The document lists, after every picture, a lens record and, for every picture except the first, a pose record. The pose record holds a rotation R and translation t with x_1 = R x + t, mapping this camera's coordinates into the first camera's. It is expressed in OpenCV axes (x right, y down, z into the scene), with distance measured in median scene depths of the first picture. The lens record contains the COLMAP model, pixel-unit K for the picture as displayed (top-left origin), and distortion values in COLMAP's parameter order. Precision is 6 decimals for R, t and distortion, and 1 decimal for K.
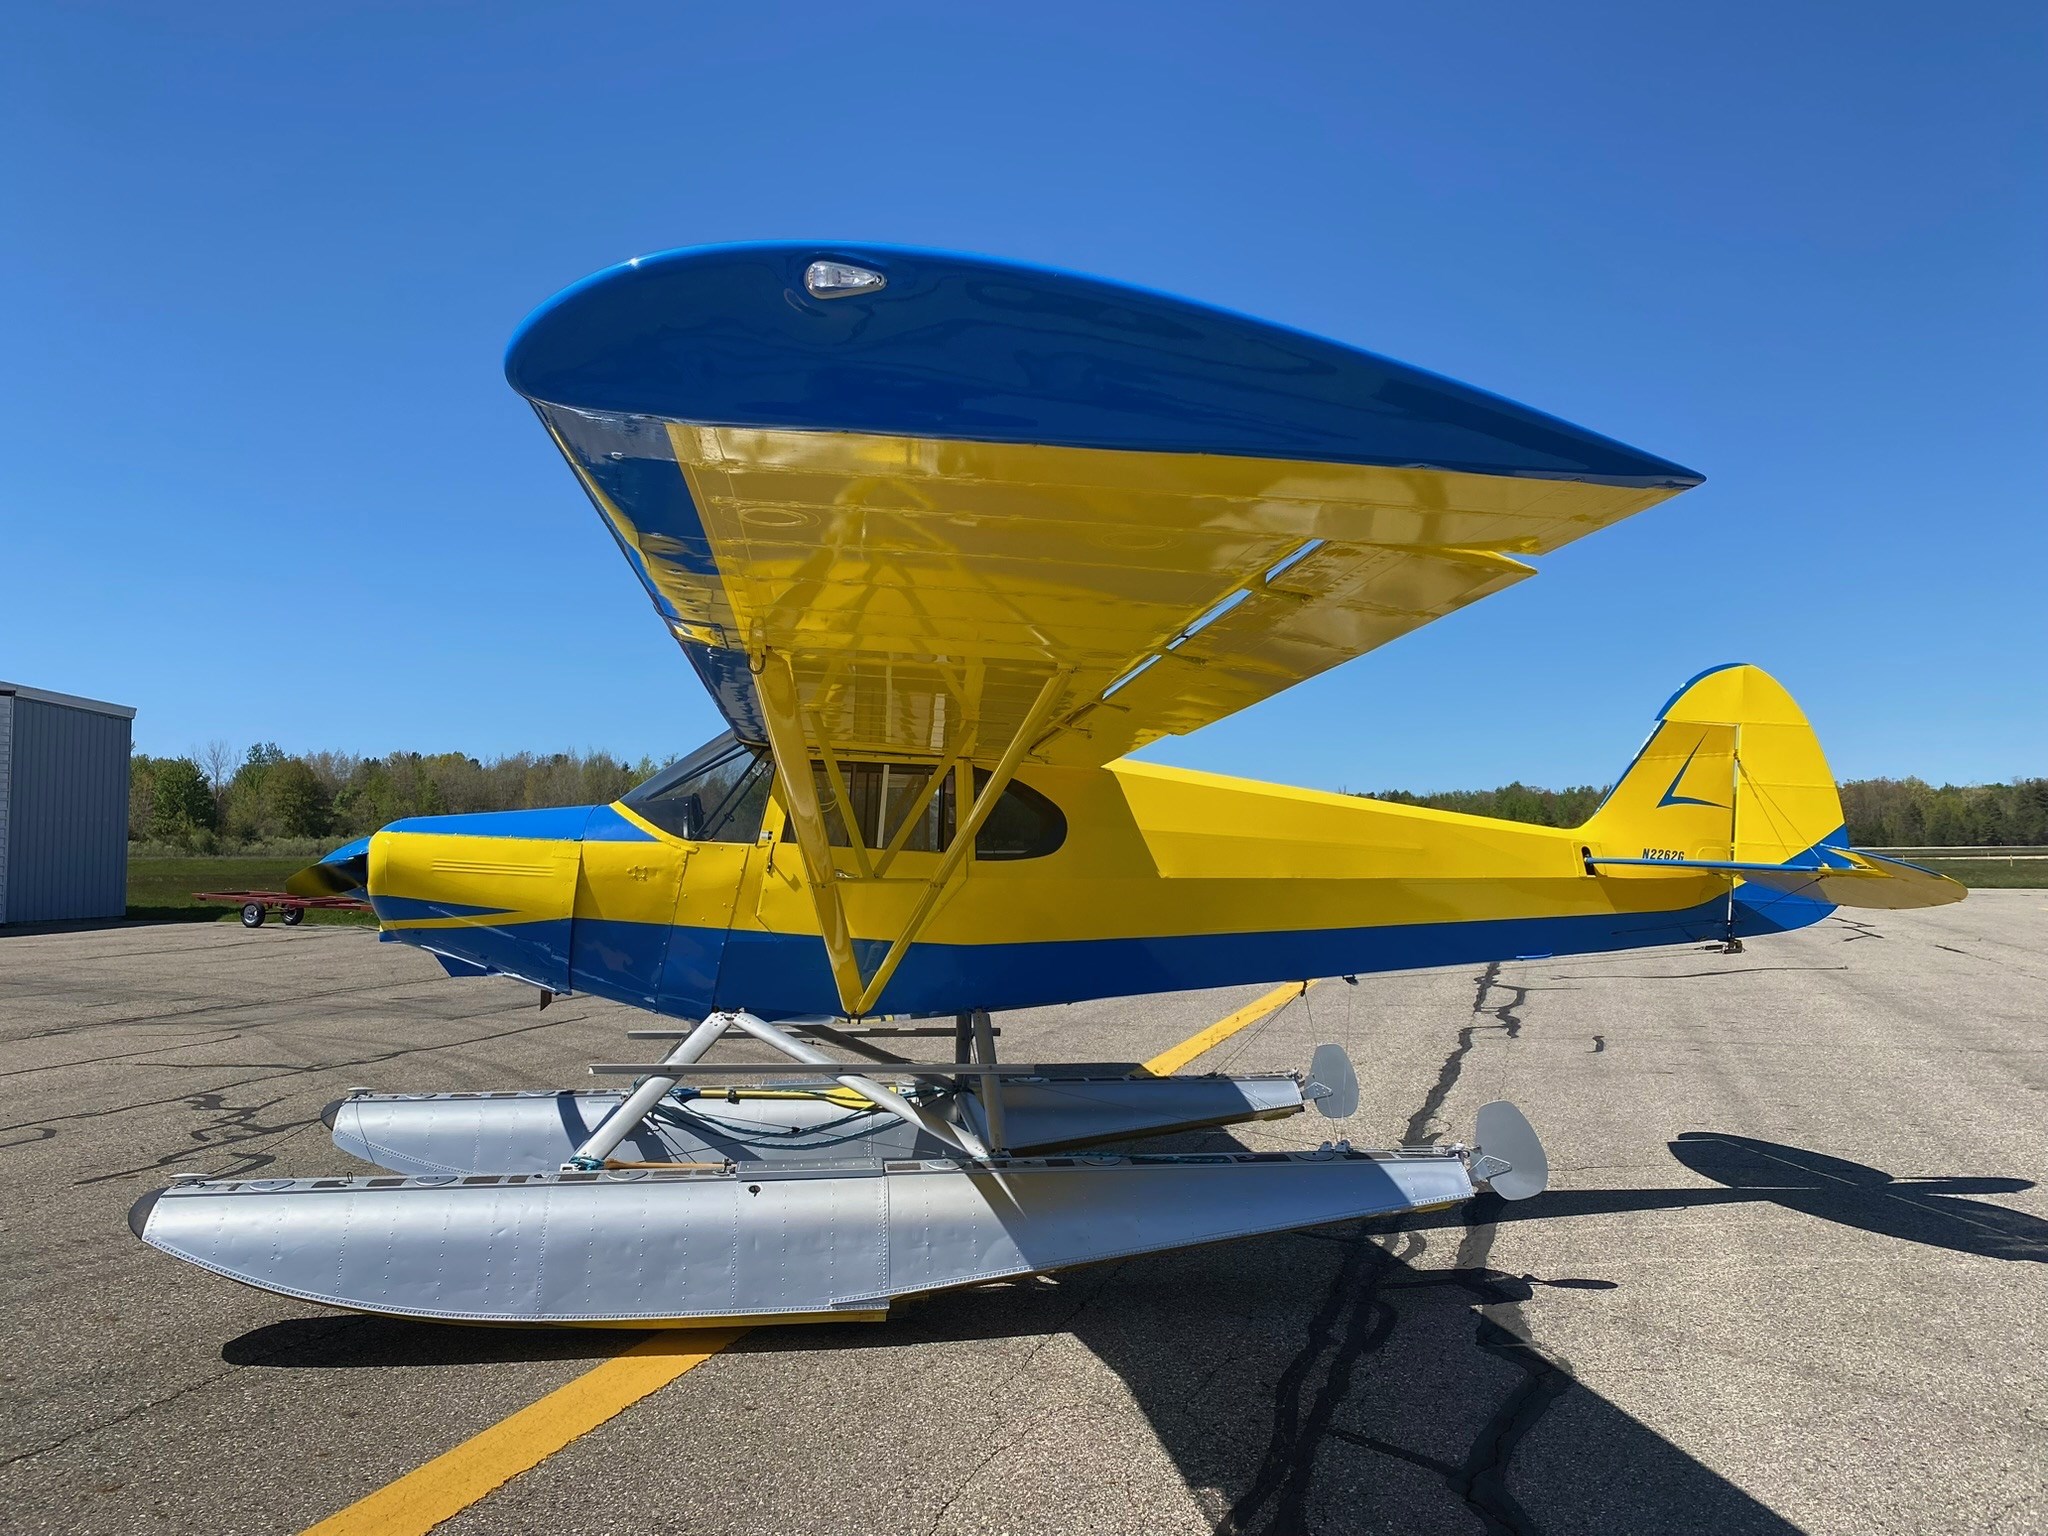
lens RADIAL K [[1844.8, 0, 1024.0], [0, 1844.8, 768.0], [0, 0, 1]] dist [0.003841, 0.000064]
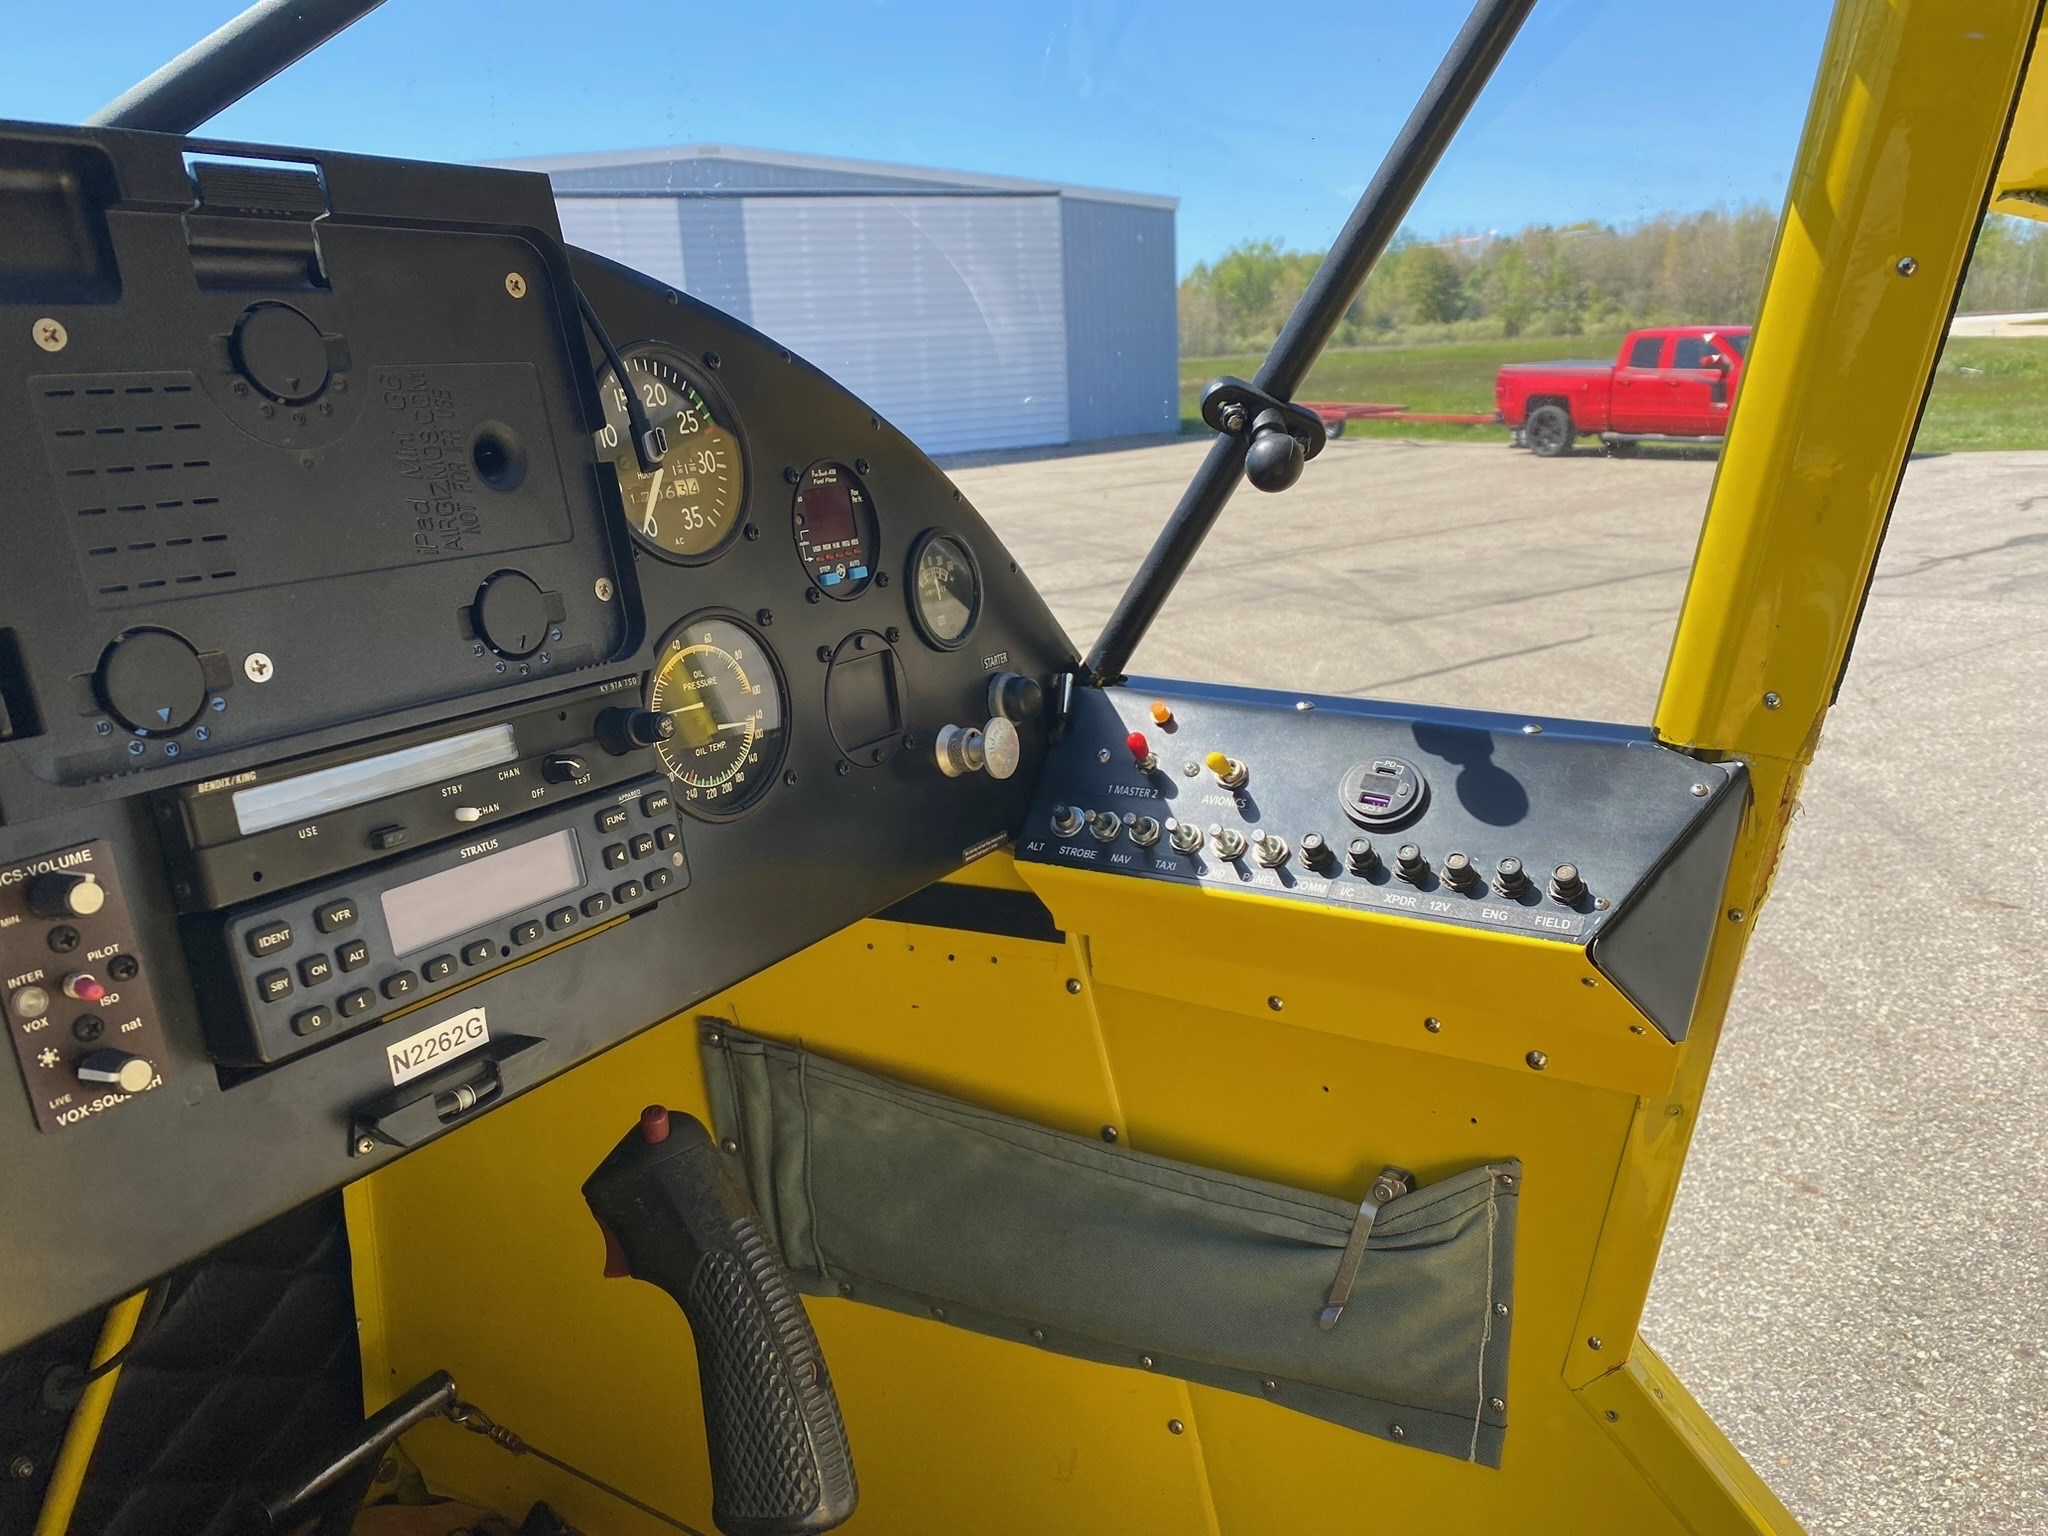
lens RADIAL K [[1543.4, 0, 1016.6], [0, 1543.4, 770.3], [0, 0, 1]] dist [0.054353, -0.083105]
pose [[0.783779, 0.124379, -0.608457, -0.024531], [0.076783, 0.952815, 0.293678, 0.003628], [0.616275, -0.276898, 0.737247, 0.174248]]
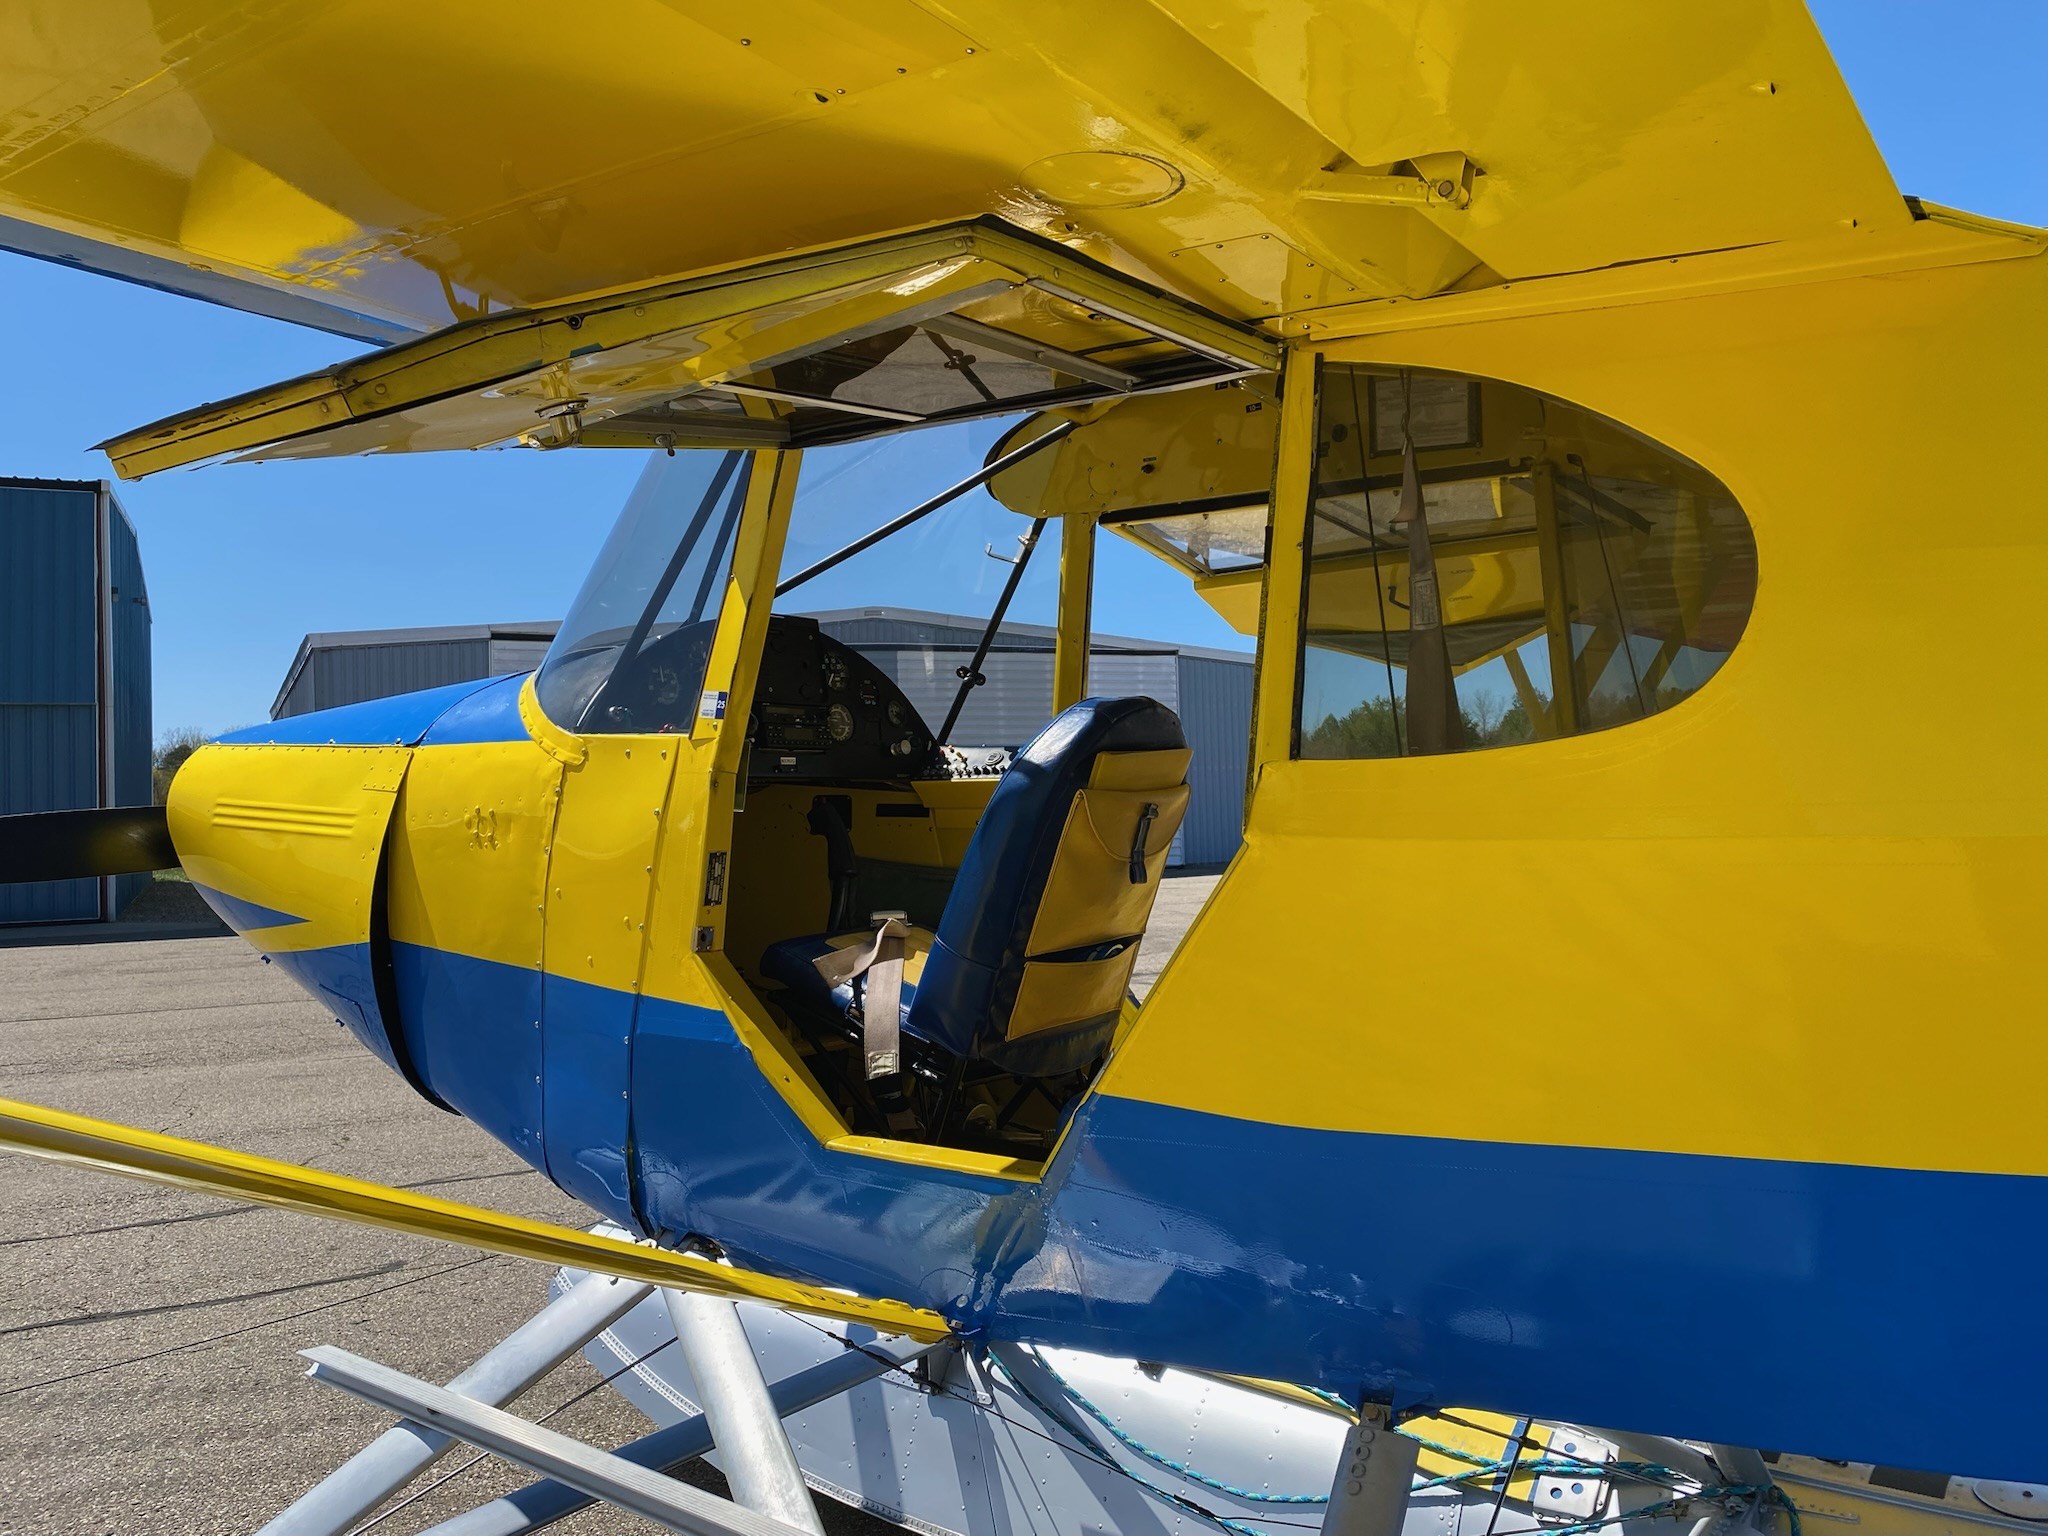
lens RADIAL K [[1565.3, 0, 1024.0], [0, 1565.3, 768.0], [0, 0, 1]] dist [0.007634, 0.003525]
pose [[0.724255, -0.040981, -0.688313, 0.013116], [0.063649, 0.997944, 0.007557, 0.008367], [0.686588, -0.049284, 0.725374, 0.142604]]
